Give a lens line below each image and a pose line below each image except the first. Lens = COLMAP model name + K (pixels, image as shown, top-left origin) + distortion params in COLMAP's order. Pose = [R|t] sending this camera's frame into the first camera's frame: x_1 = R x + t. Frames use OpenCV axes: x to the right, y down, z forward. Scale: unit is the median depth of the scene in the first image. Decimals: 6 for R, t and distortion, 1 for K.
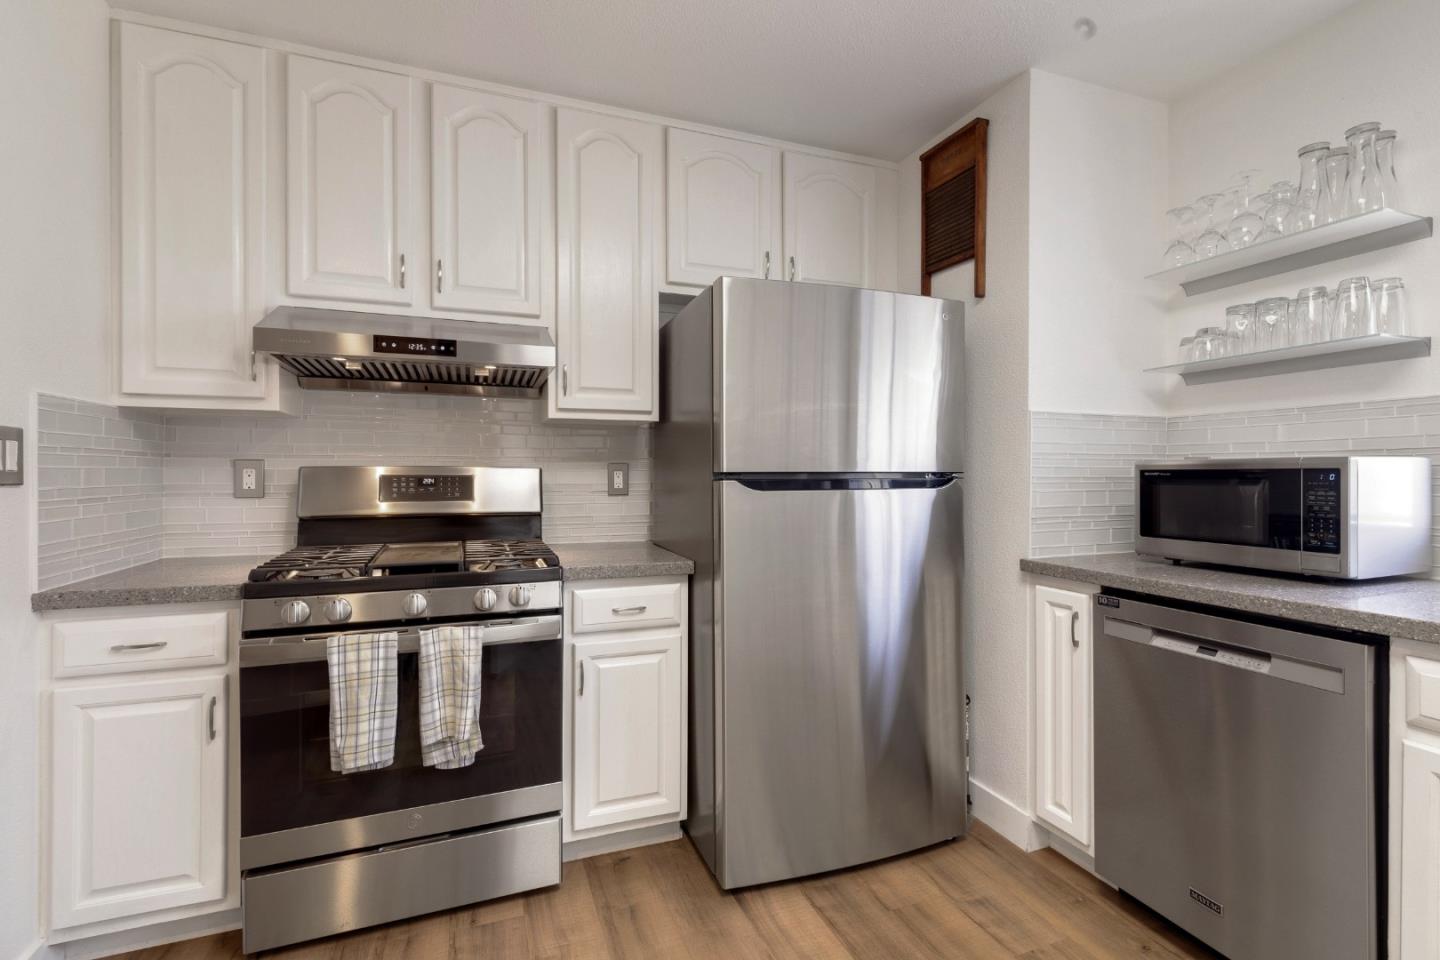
lens RADIAL K [[663.2, 0, 720.0], [0, 663.2, 480.0], [0, 0, 1]] dist [0.004019, 0.000000]
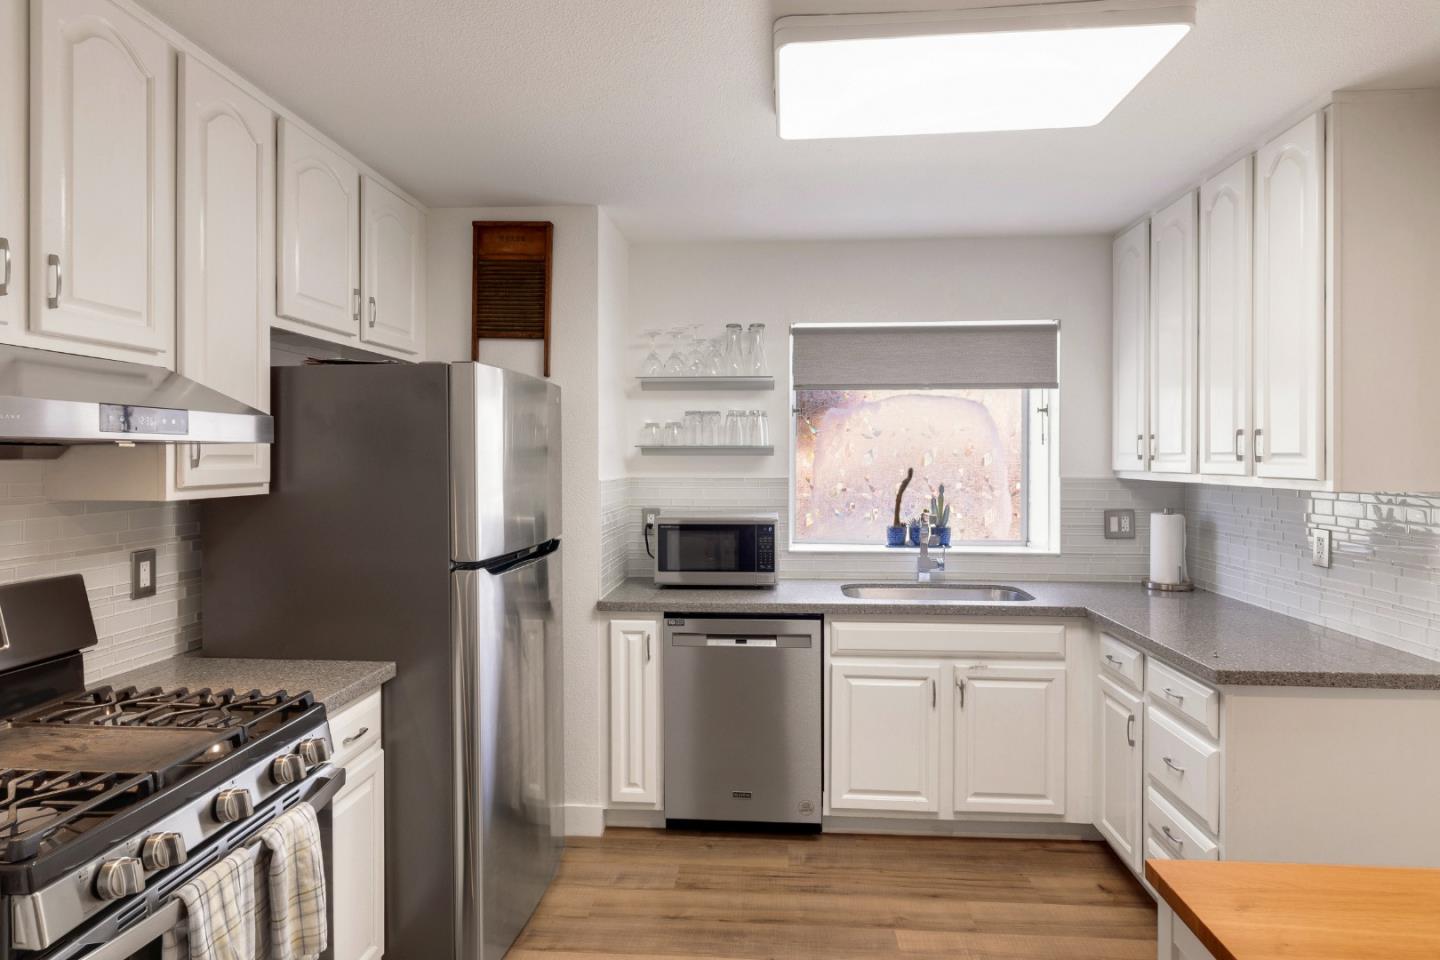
lens RADIAL K [[849.3, 0, 720.2], [0, 849.3, 463.1], [0, 0, 1]] dist [-0.002028, -0.001052]
pose [[0.416271, -0.009041, 0.909196, -0.894572], [0.009042, 0.999942, 0.005803, -0.146291], [-0.909196, 0.005805, 0.416329, 0.135866]]
